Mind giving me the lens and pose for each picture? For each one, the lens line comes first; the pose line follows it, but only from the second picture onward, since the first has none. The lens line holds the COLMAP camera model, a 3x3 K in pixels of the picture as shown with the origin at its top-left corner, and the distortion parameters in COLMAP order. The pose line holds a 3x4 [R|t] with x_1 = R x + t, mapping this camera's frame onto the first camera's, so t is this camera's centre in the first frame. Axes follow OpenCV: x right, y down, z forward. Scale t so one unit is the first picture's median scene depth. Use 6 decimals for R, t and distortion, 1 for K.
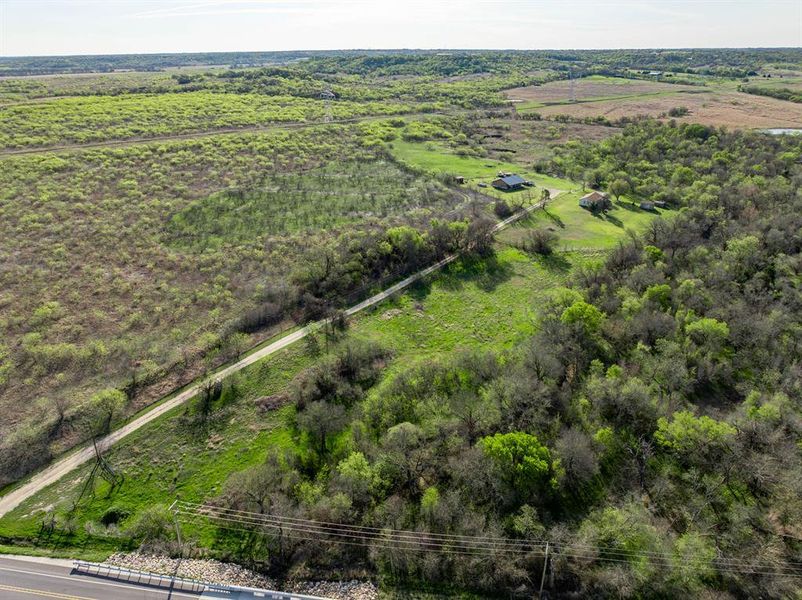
lens RADIAL K [[575.8, 0, 400.7], [0, 575.8, 295.7], [0, 0, 1]] dist [-0.027822, 0.015437]
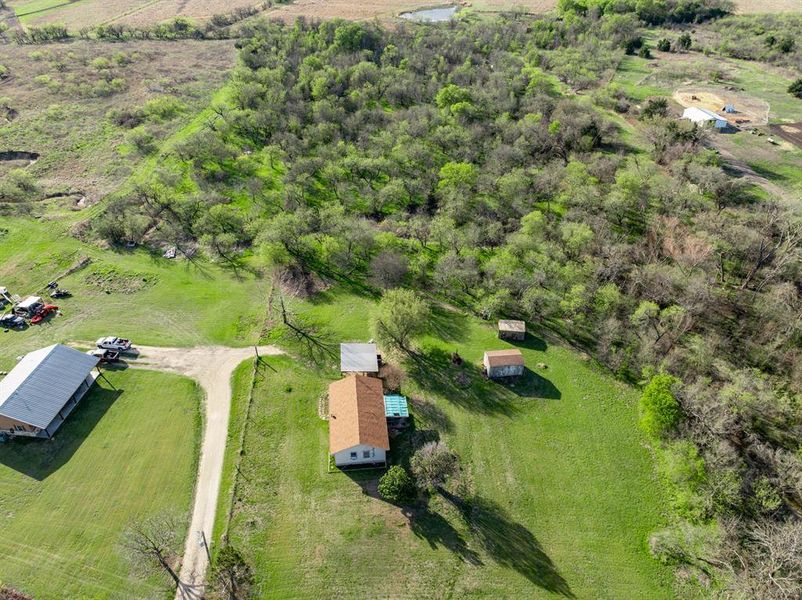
lens RADIAL K [[575.8, 0, 406.9], [0, 575.8, 300.3], [0, 0, 1]] dist [-0.027822, 0.015437]
pose [[0.756369, -0.374243, 0.536515, 0.326619], [0.259241, 0.924512, 0.279413, -0.459341], [-0.600583, -0.072253, 0.796291, 1.152822]]
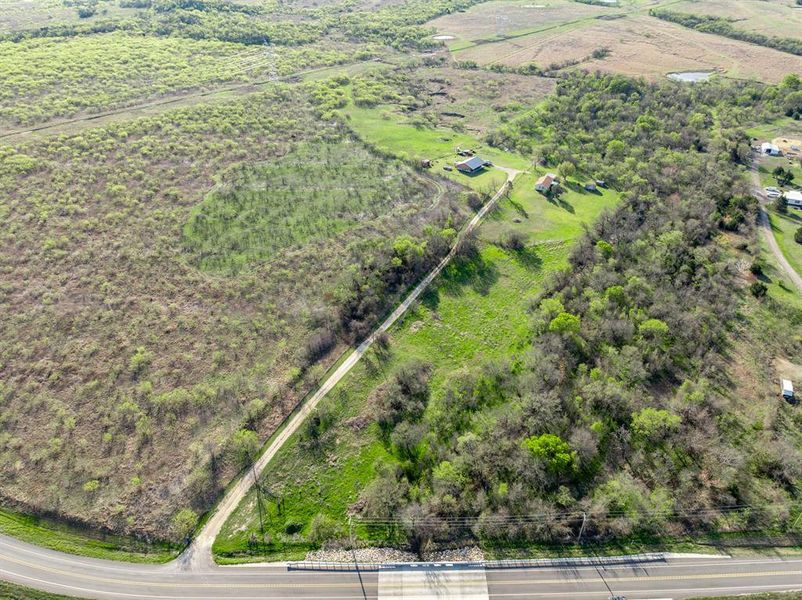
lens RADIAL K [[575.8, 0, 405.8], [0, 575.8, 303.6], [0, 0, 1]] dist [-0.027822, 0.015437]
pose [[0.986775, -0.089758, 0.134976, -0.195237], [0.065941, 0.982960, 0.171584, -0.224281], [-0.148077, -0.160415, 0.975879, -0.212794]]
